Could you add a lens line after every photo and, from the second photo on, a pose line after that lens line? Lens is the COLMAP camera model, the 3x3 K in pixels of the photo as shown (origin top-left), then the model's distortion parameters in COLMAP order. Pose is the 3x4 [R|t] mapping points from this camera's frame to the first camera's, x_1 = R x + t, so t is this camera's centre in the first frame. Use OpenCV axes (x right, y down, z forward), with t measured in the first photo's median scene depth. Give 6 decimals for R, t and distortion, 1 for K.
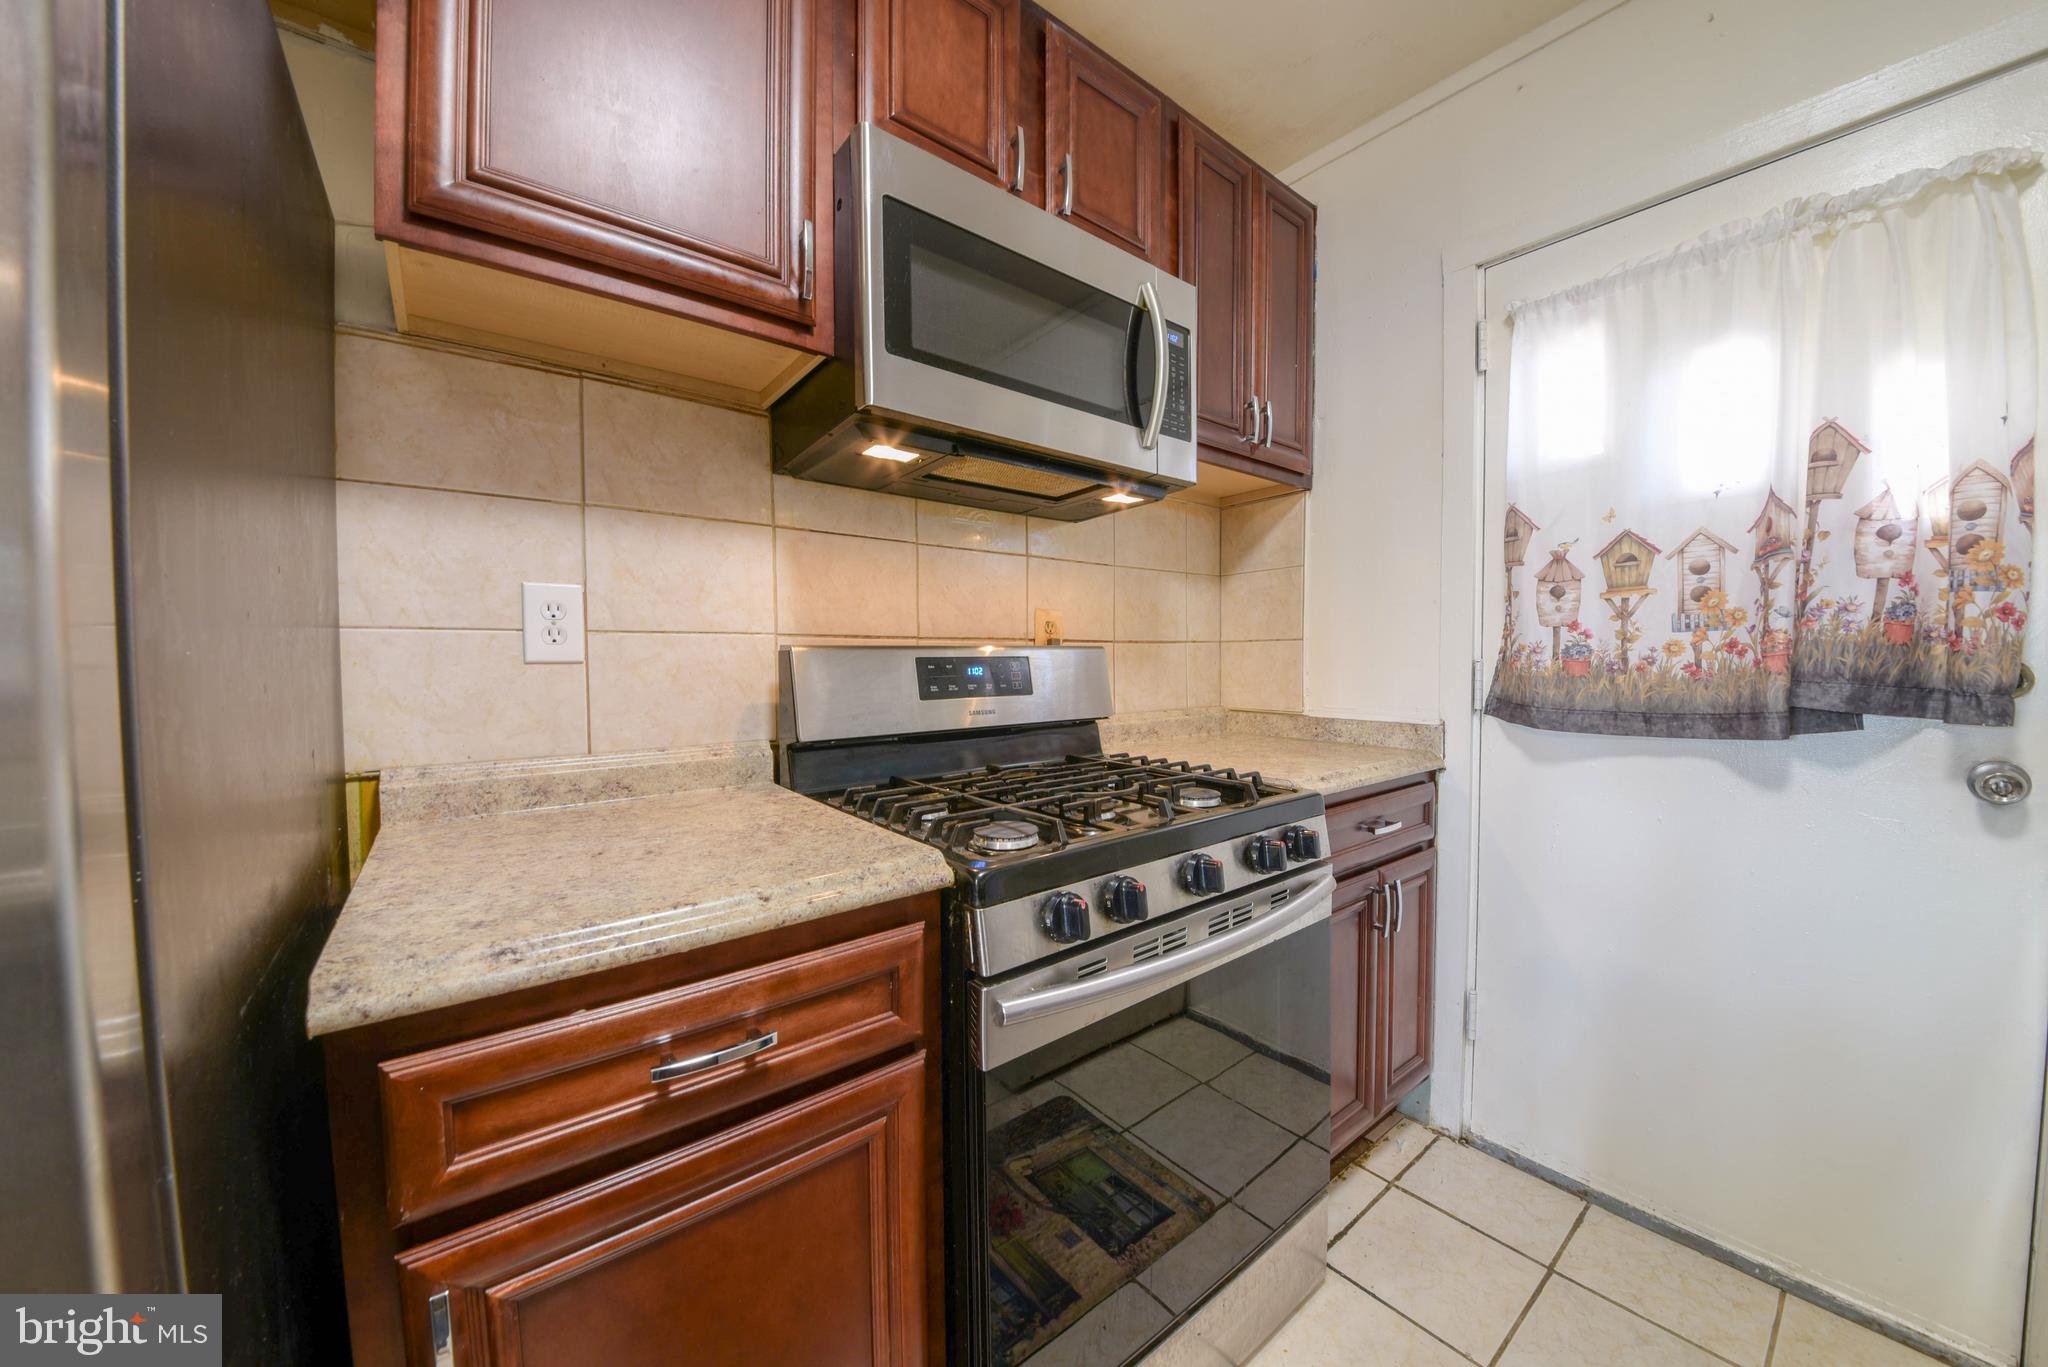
lens RADIAL K [[729.5, 0, 1017.4], [0, 729.5, 685.2], [0, 0, 1]] dist [-0.030406, -0.000027]
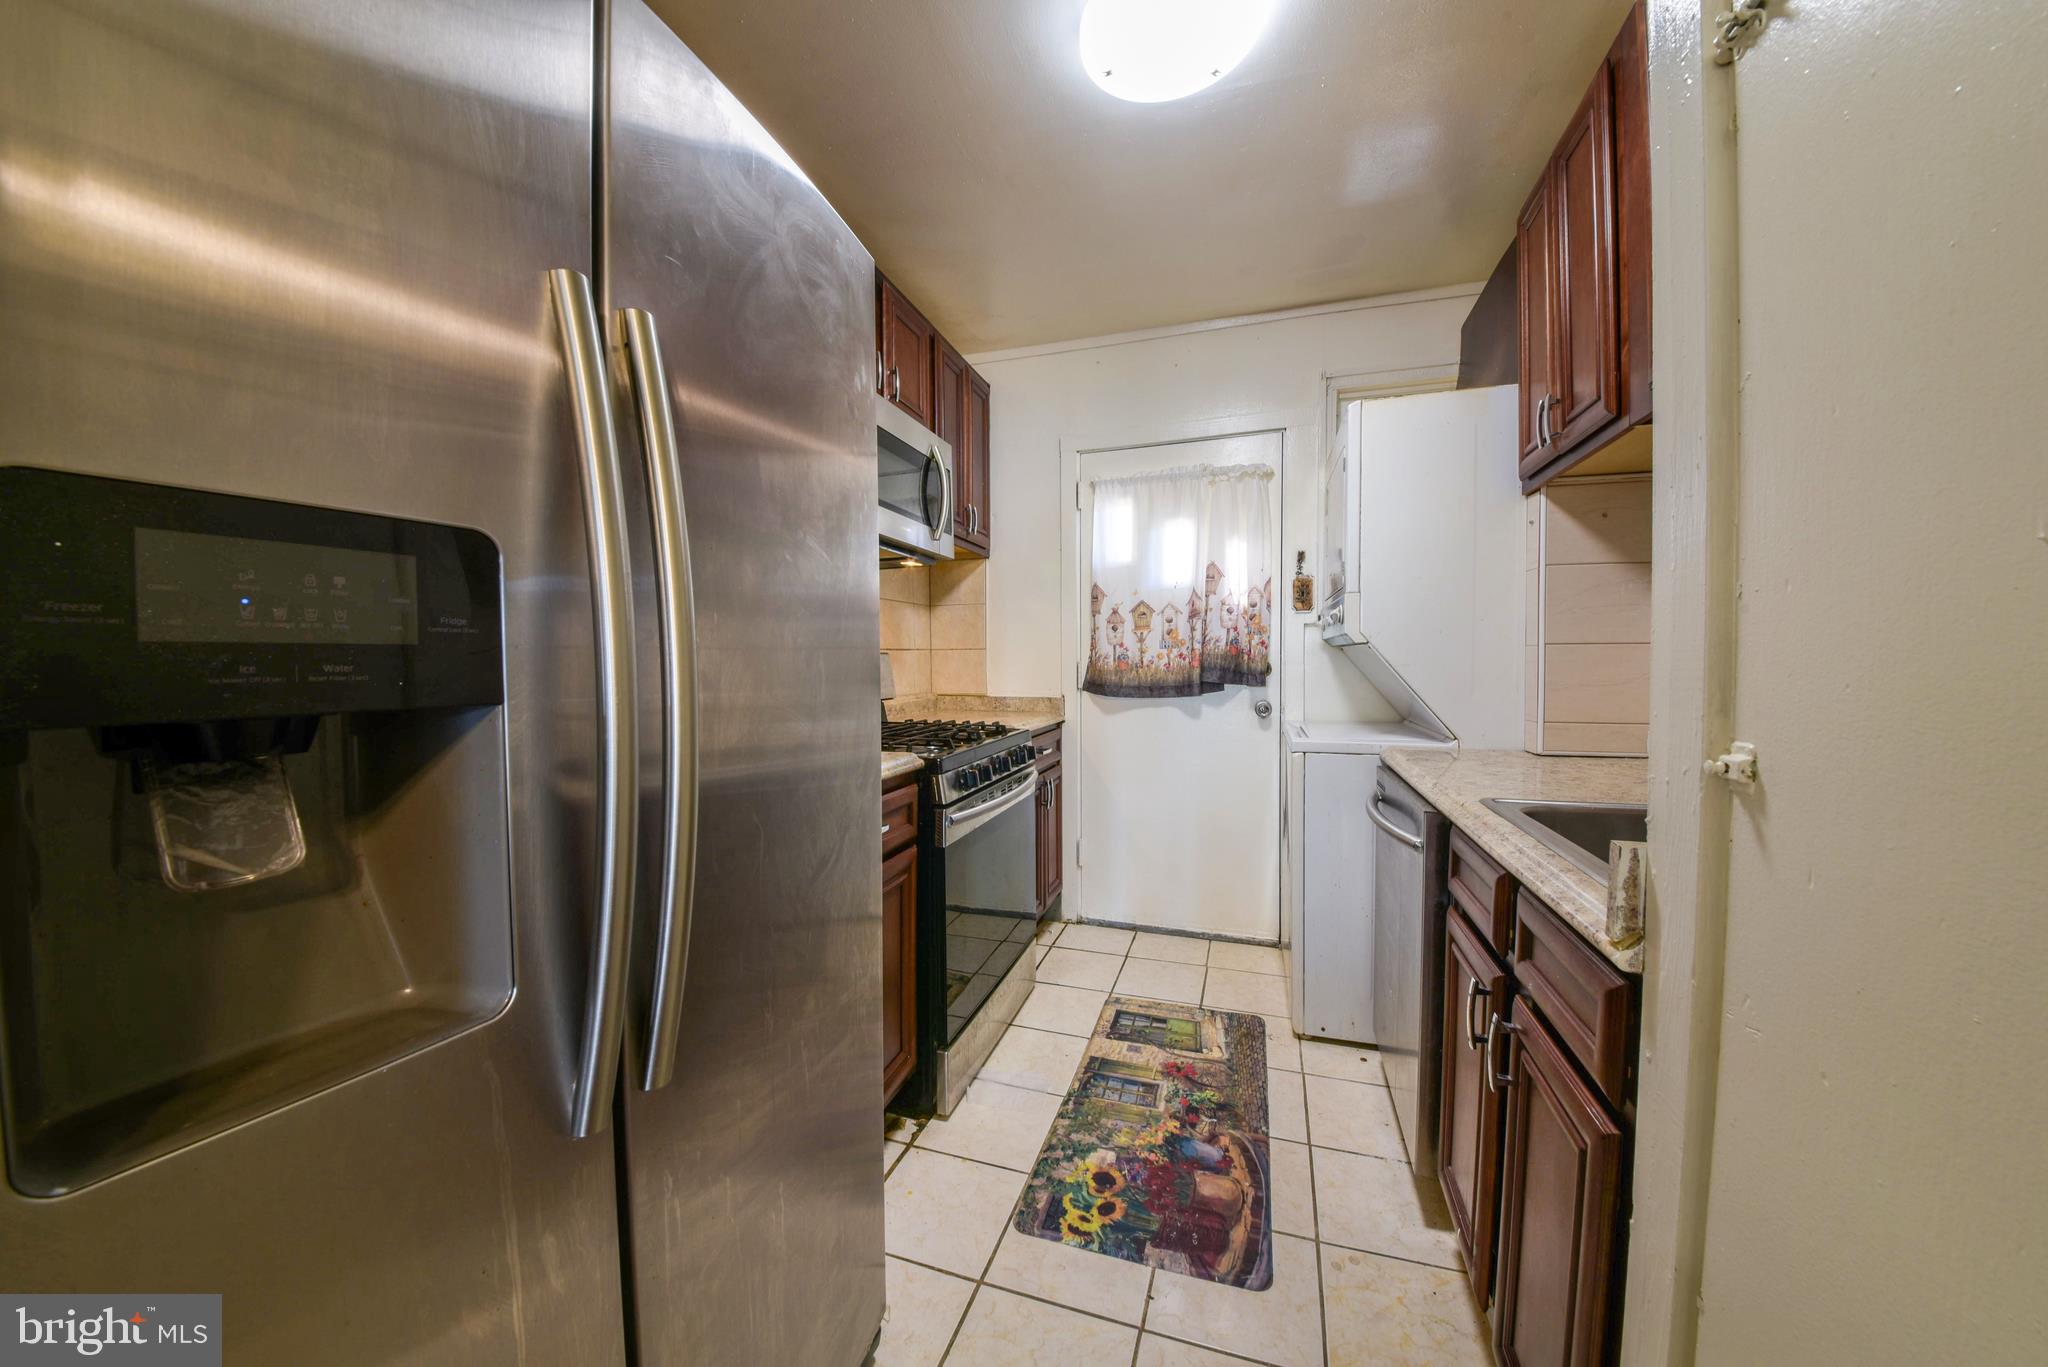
lens RADIAL K [[712.3, 0, 1024.0], [0, 712.3, 683.5], [0, 0, 1]] dist [0.001270, 0.000000]
pose [[0.820327, -0.011880, 0.571771, -0.665576], [0.018151, 0.999821, -0.005268, 0.034768], [-0.571606, 0.014700, 0.820396, -0.547510]]
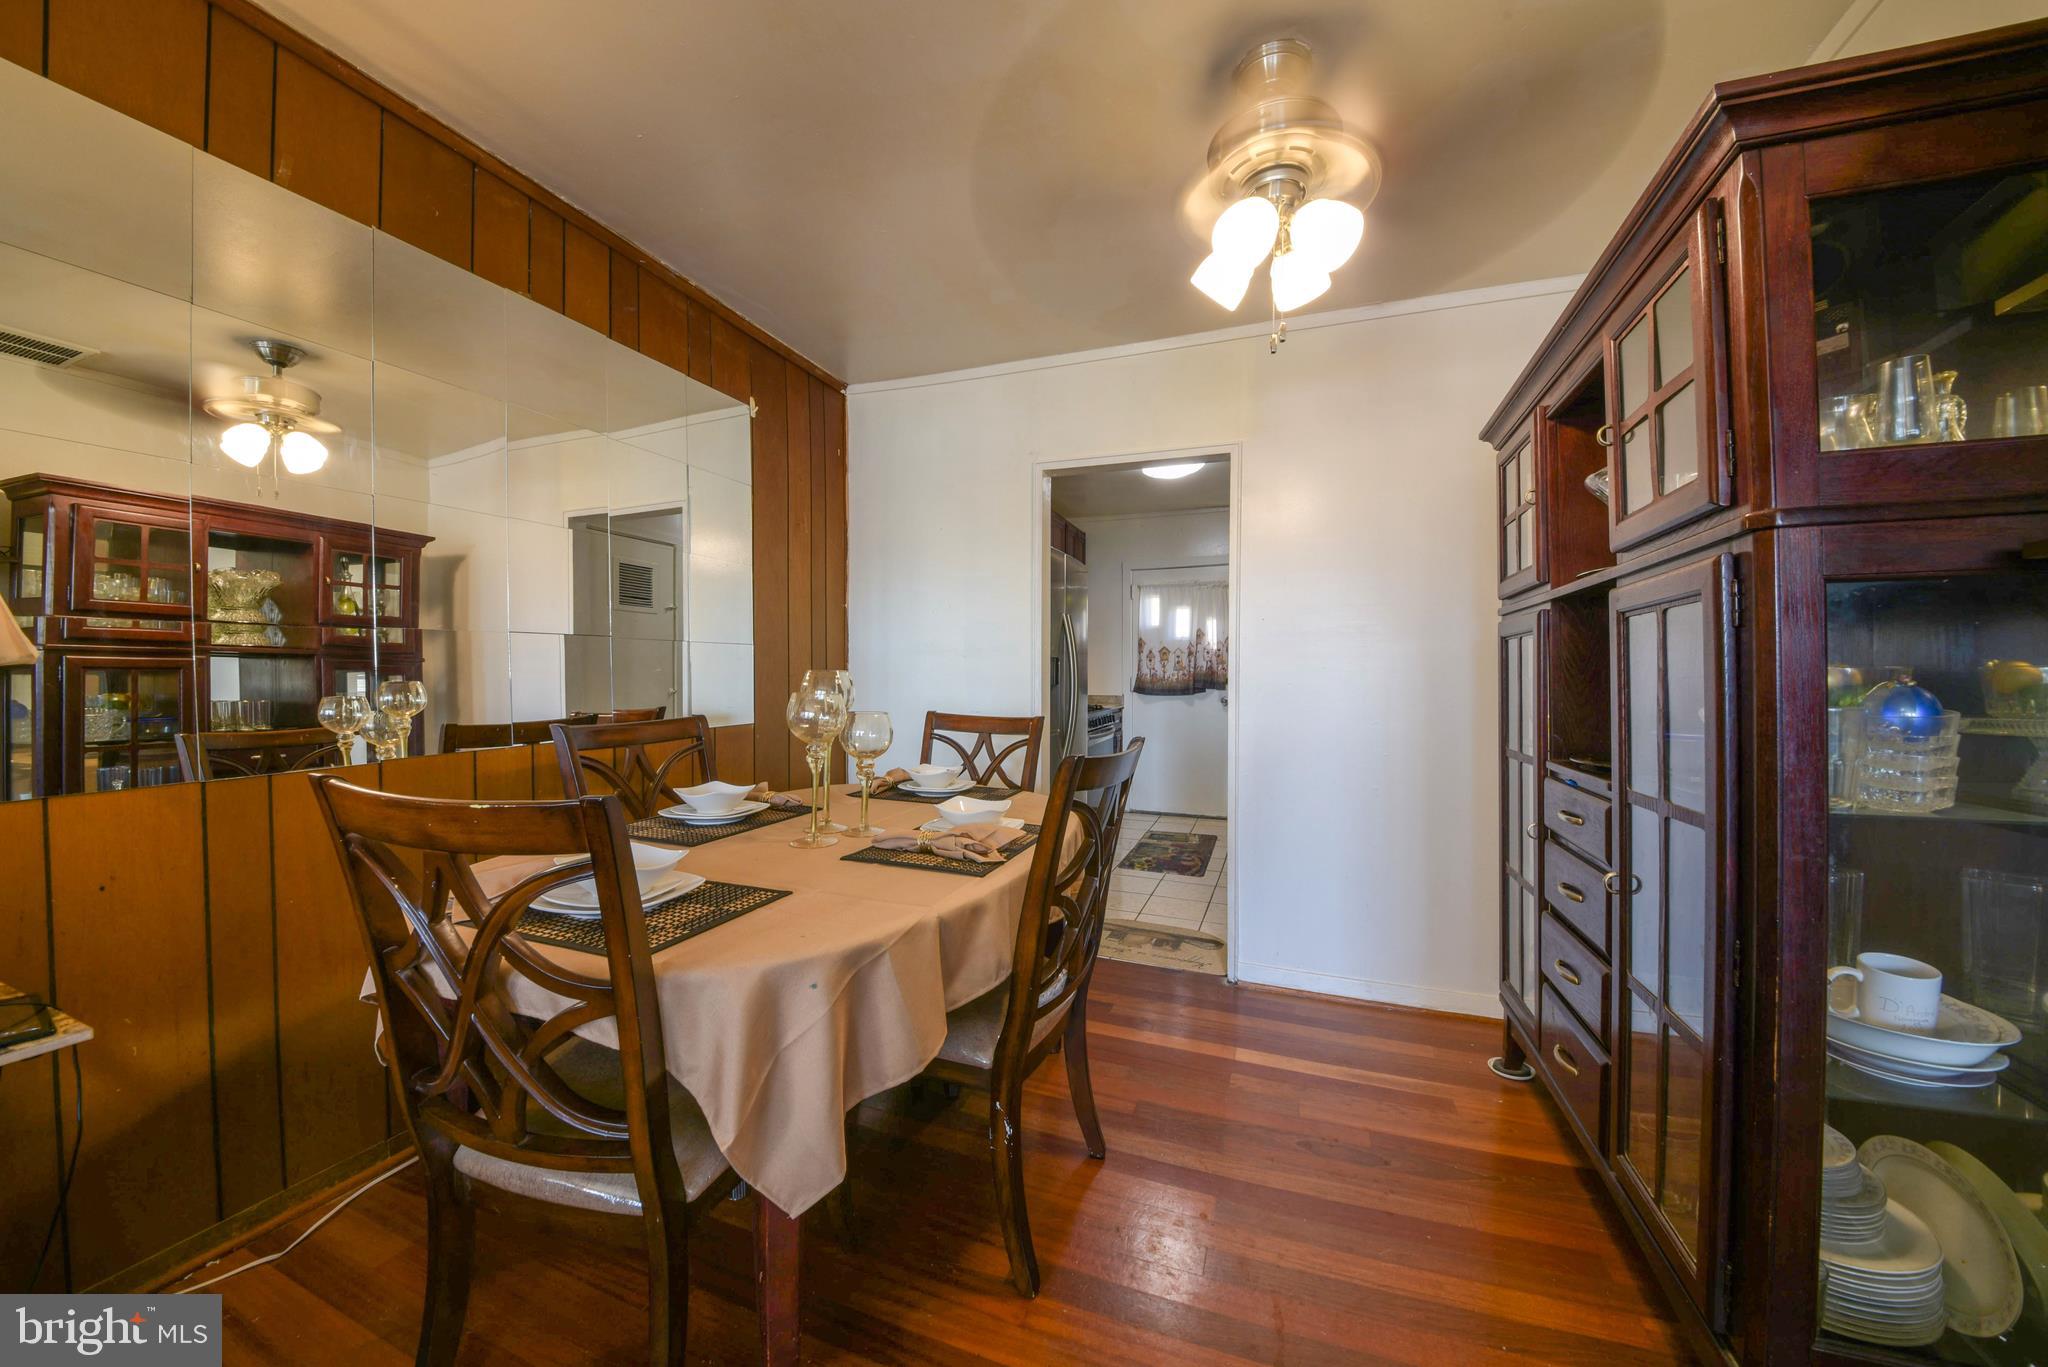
lens RADIAL K [[729.5, 0, 1017.4], [0, 729.5, 685.2], [0, 0, 1]] dist [-0.030406, -0.000027]
pose [[0.842234, 0.007002, 0.539066, -2.256722], [0.008259, 0.999631, -0.025888, 0.118118], [-0.539048, 0.026256, 0.841866, -2.208260]]
